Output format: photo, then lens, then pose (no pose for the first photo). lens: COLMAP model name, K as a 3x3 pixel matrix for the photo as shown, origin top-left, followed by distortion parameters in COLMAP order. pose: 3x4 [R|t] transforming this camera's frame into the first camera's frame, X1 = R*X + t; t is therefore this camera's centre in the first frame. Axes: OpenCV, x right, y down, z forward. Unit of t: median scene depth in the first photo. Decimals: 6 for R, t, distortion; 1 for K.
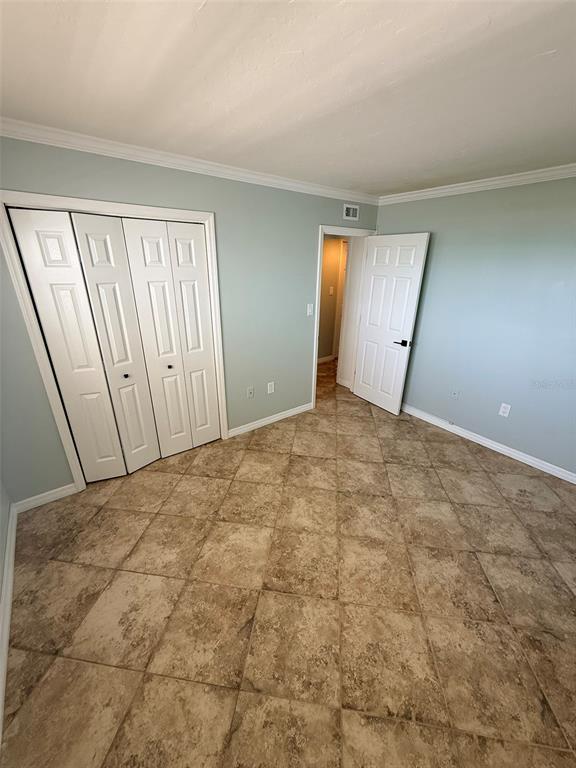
lens RADIAL K [[305.4, 0, 286.2], [0, 305.4, 385.6], [0, 0, 1]] dist [0.000994, -0.000054]
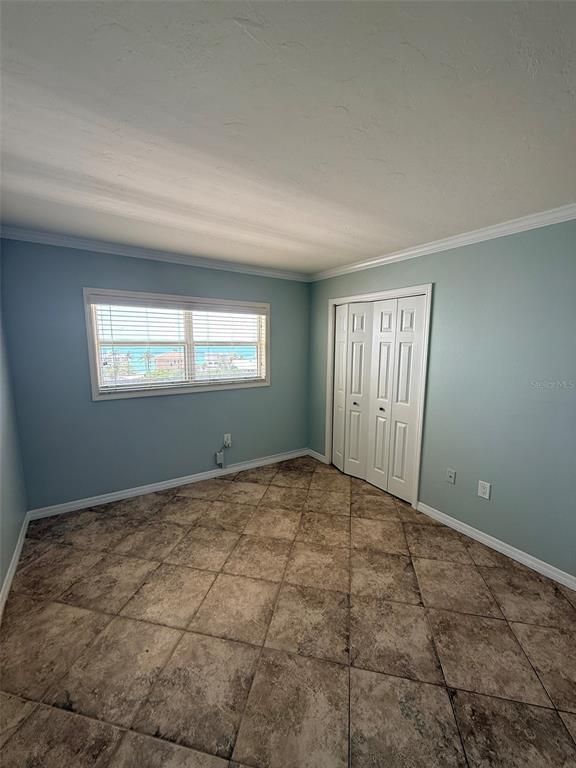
lens RADIAL K [[305.4, 0, 290.0], [0, 305.4, 385.7], [0, 0, 1]] dist [0.000994, -0.000054]
pose [[-0.062354, 0.128725, -0.989718, 1.004991], [-0.391667, 0.908943, 0.142895, -0.212577], [0.917992, 0.396550, -0.006259, 0.758985]]
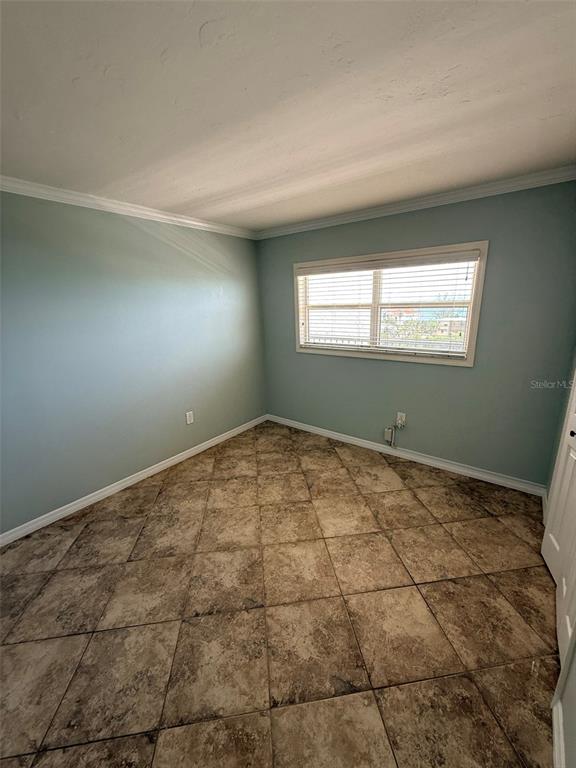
lens RADIAL K [[305.4, 0, 286.8], [0, 305.4, 386.0], [0, 0, 1]] dist [0.000994, -0.000054]
pose [[-0.965116, 0.083894, -0.248016, 0.283216], [-0.085157, 0.795187, 0.600355, -0.518252], [0.247586, 0.600533, -0.760304, 1.420323]]
